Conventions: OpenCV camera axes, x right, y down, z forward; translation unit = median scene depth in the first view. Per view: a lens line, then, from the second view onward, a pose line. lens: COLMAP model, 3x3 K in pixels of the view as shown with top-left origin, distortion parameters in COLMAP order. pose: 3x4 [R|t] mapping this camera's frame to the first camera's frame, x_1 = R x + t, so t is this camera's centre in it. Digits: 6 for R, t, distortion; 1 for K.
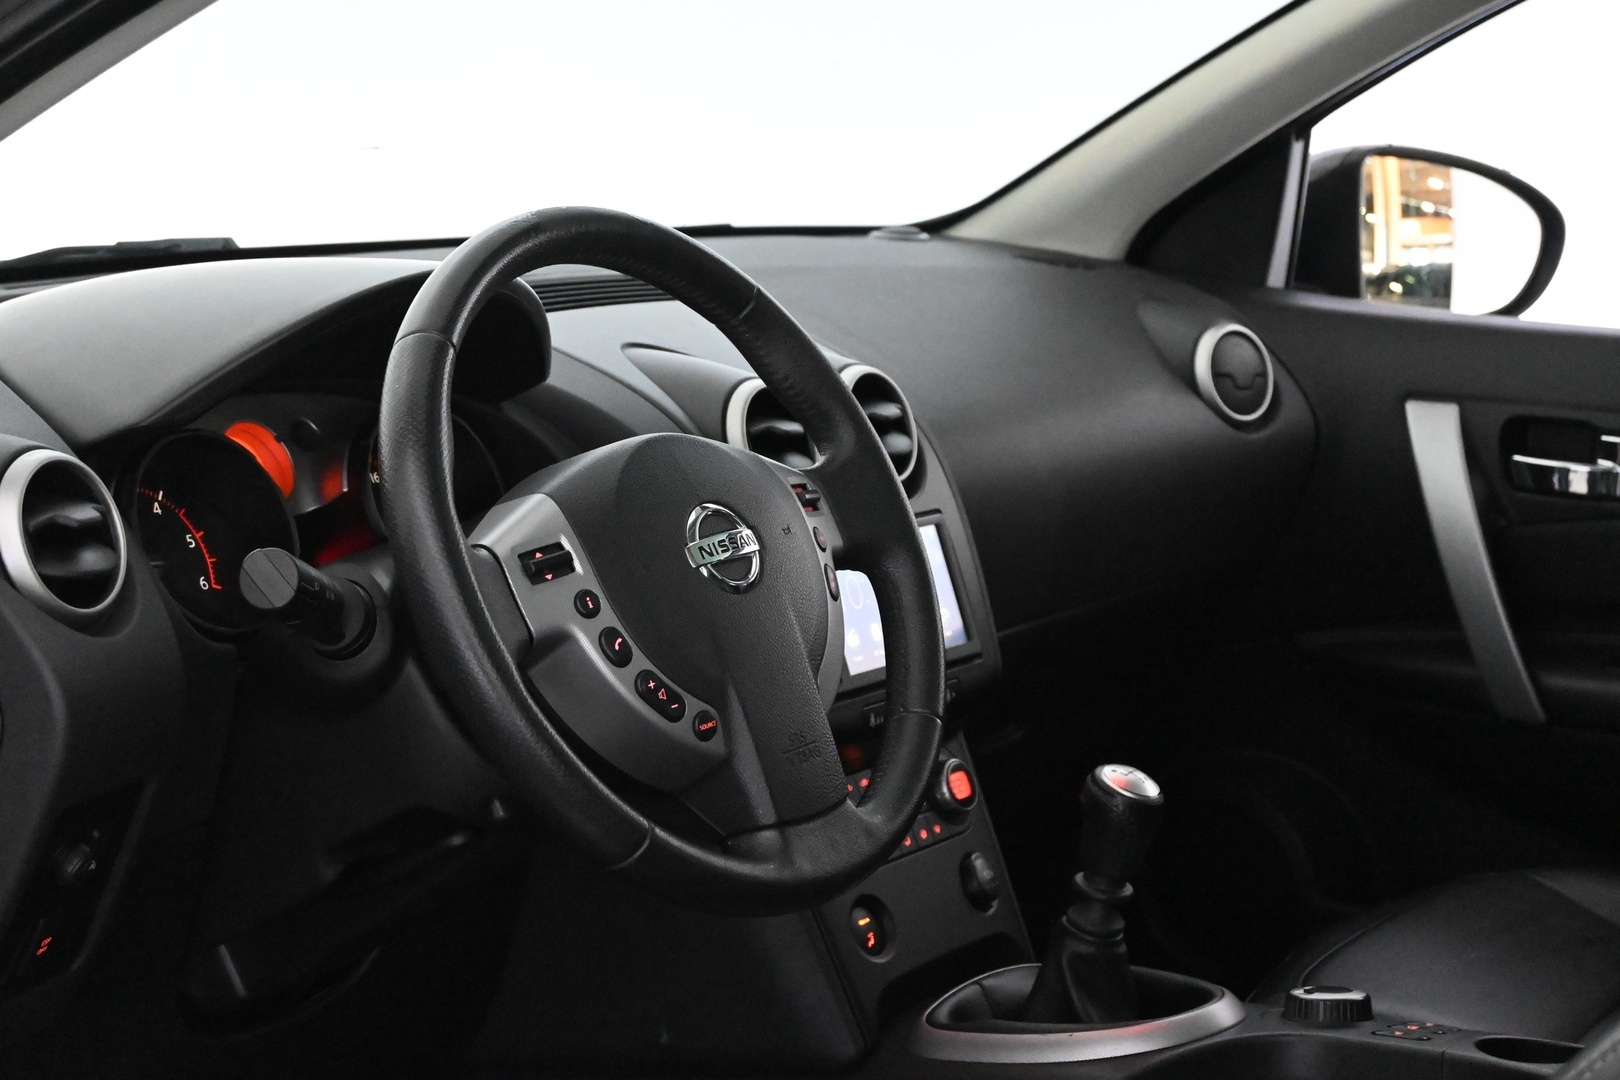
lens RADIAL K [[2896.4, 0, 810.0], [0, 2896.4, 540.0], [0, 0, 1]] dist [-0.132878, 0.005603]
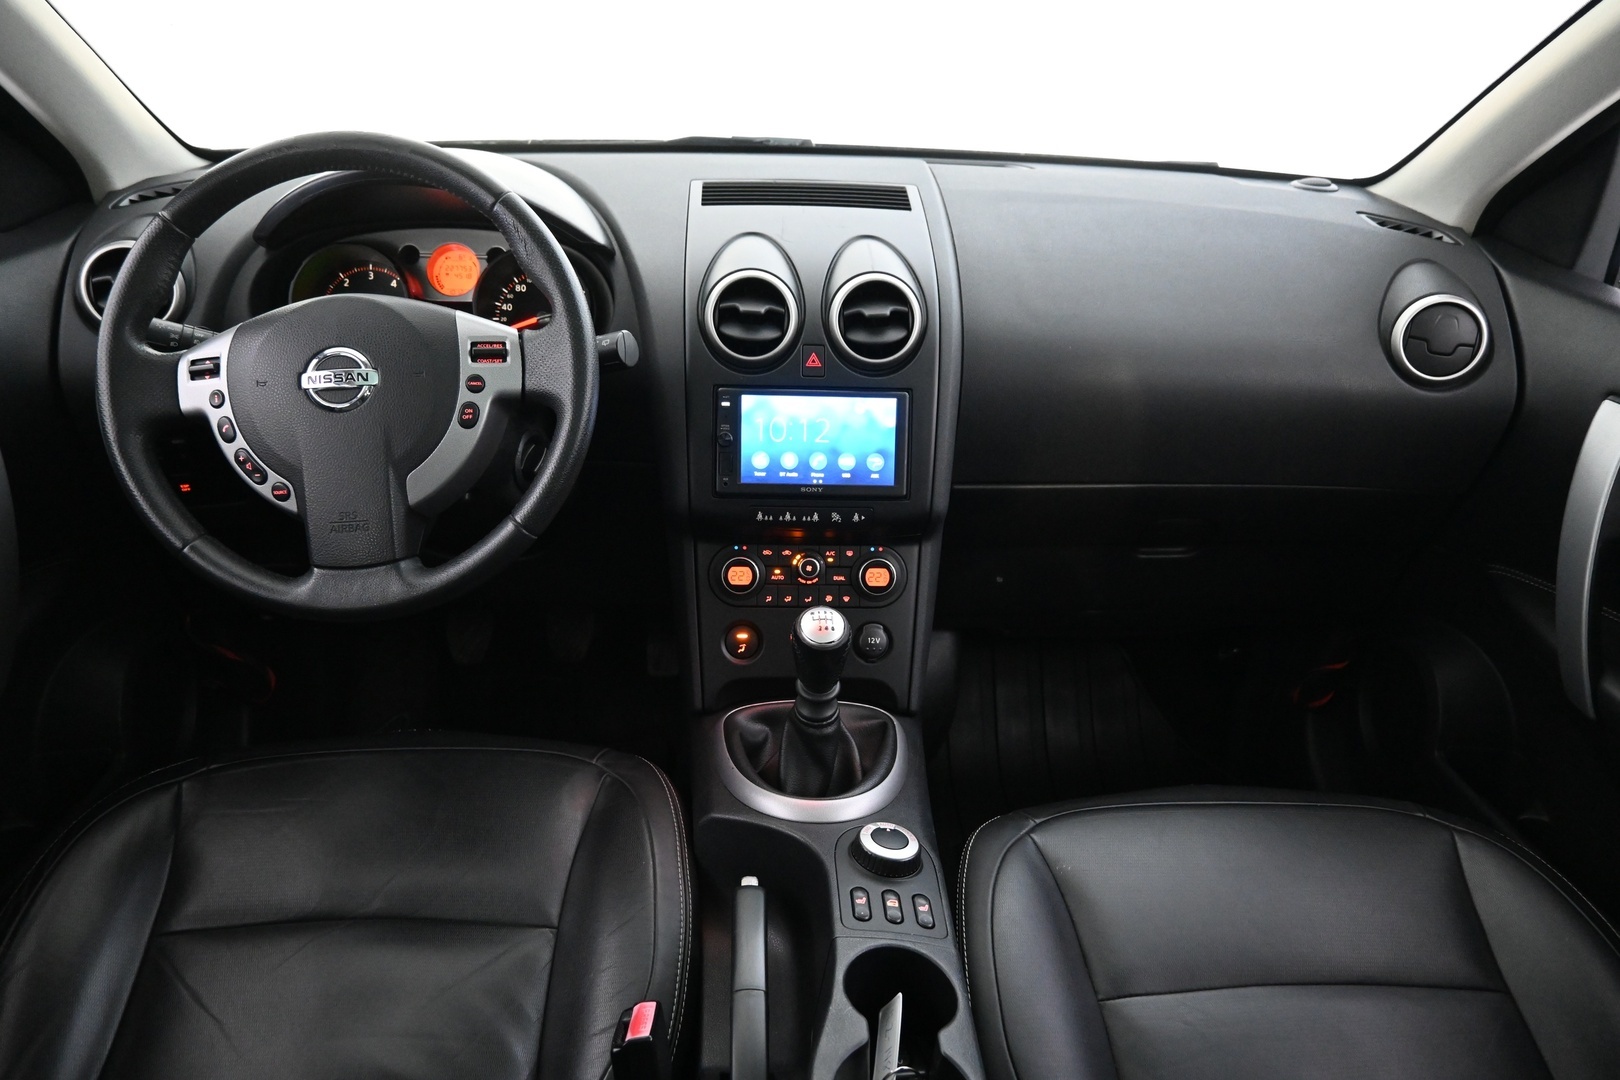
lens RADIAL K [[1108.8, 0, 810.0], [0, 1108.8, 540.0], [0, 0, 1]] dist [-0.001227, -0.001356]
pose [[0.610034, 0.351056, -0.710365, 0.431738], [-0.151938, 0.931689, 0.329955, -0.115877], [0.777672, -0.093352, 0.621700, 0.631069]]
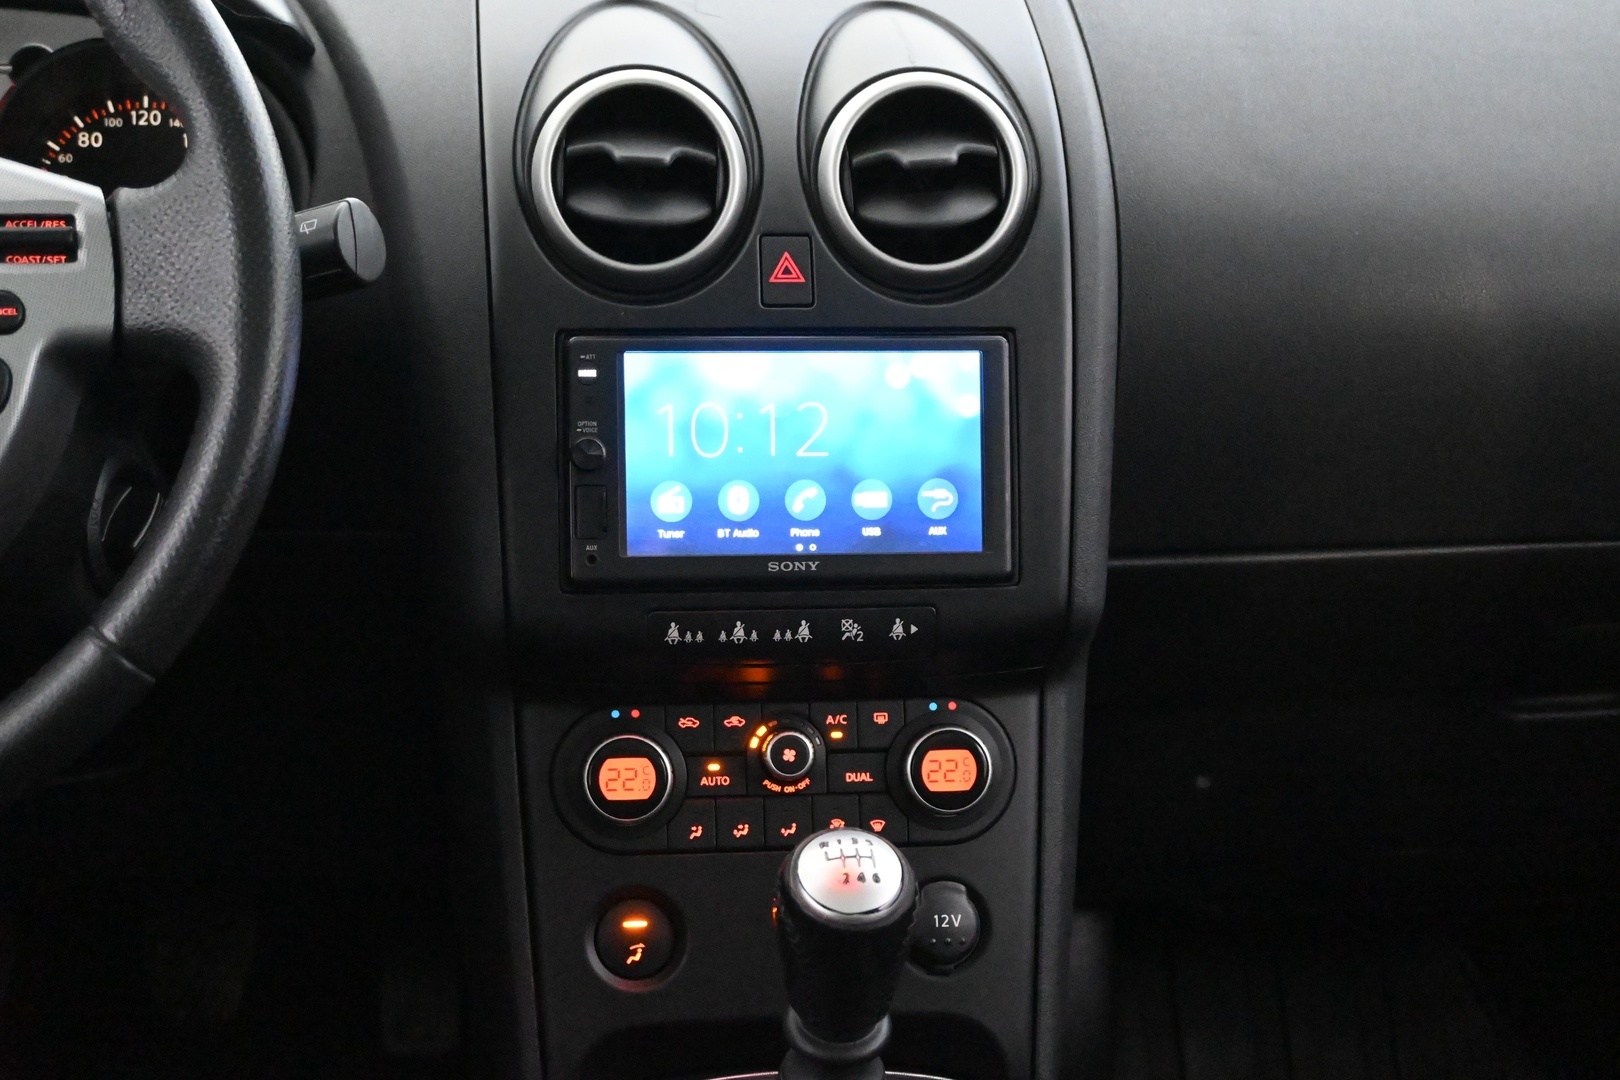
lens RADIAL K [[2356.9, 0, 810.0], [0, 2356.9, 540.0], [0, 0, 1]] dist [0.012340, 0.053833]
pose [[0.663070, 0.253740, -0.704240, 0.386297], [-0.134574, 0.965875, 0.221302, -0.074627], [0.736361, -0.051967, 0.674590, 0.641267]]
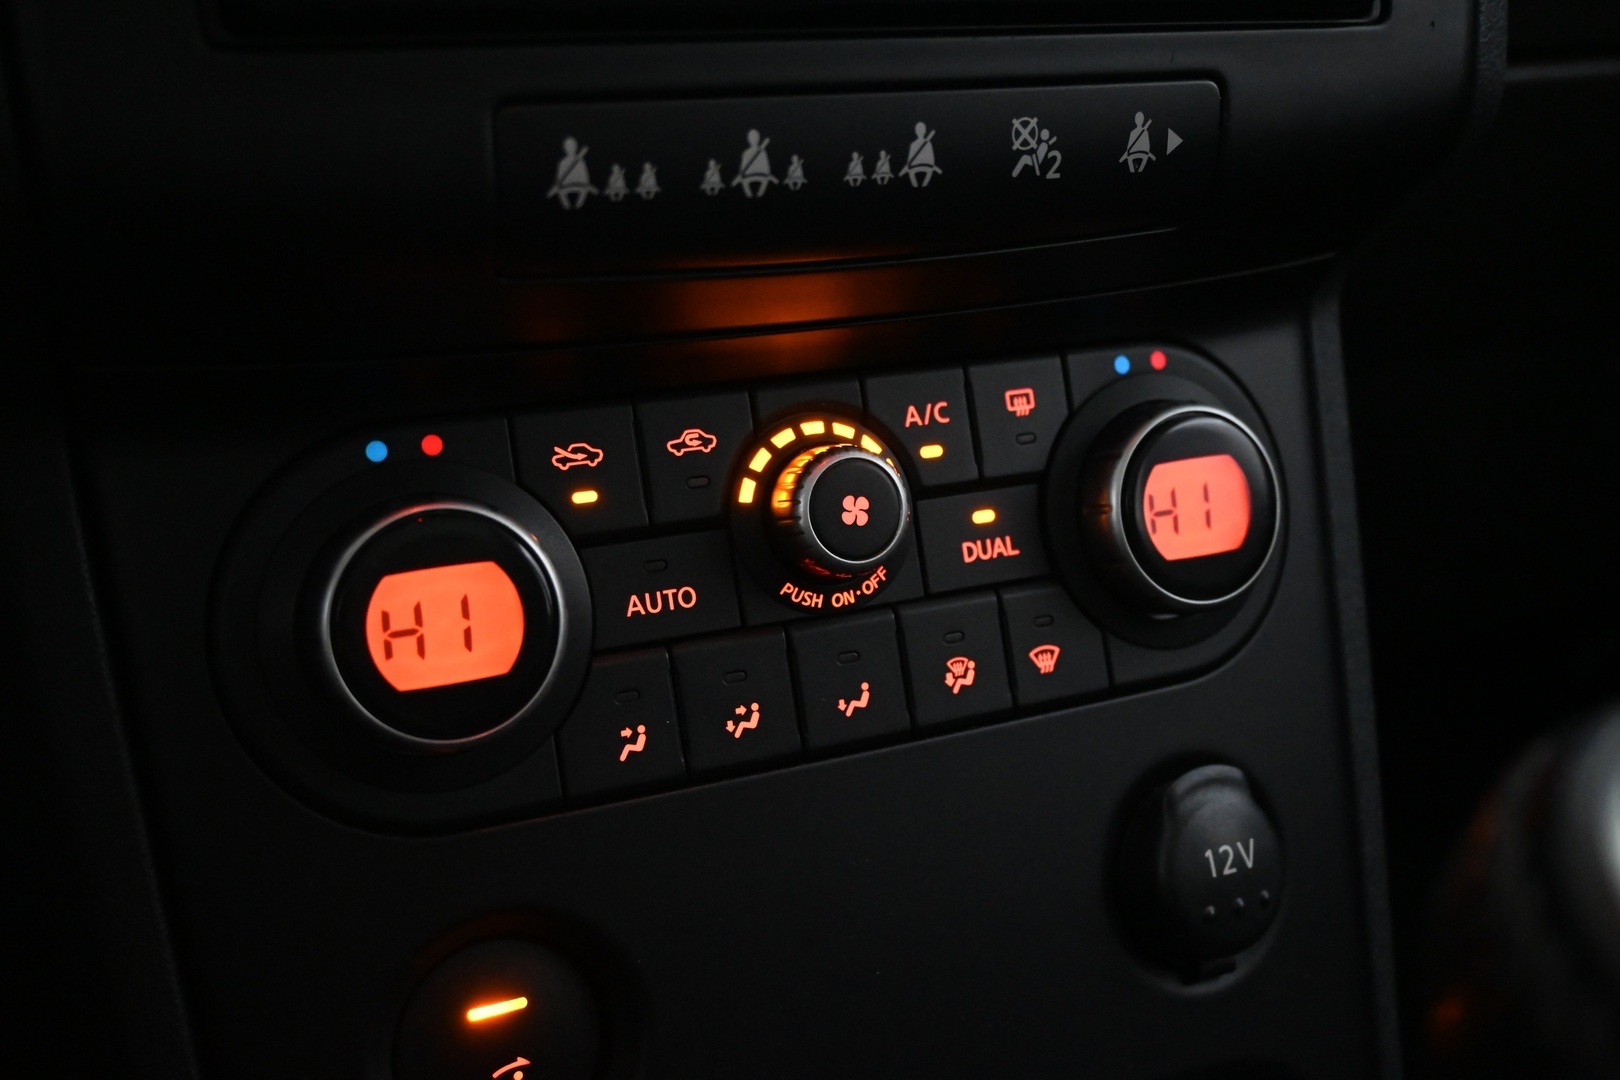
lens RADIAL K [[1803.1, 0, 810.0], [0, 1803.1, 540.0], [0, 0, 1]] dist [-0.004234, -0.003535]
pose [[0.869360, 0.218934, -0.443037, 0.096689], [-0.108610, 0.959237, 0.260900, 0.048711], [0.482097, -0.178697, 0.857700, 0.850805]]
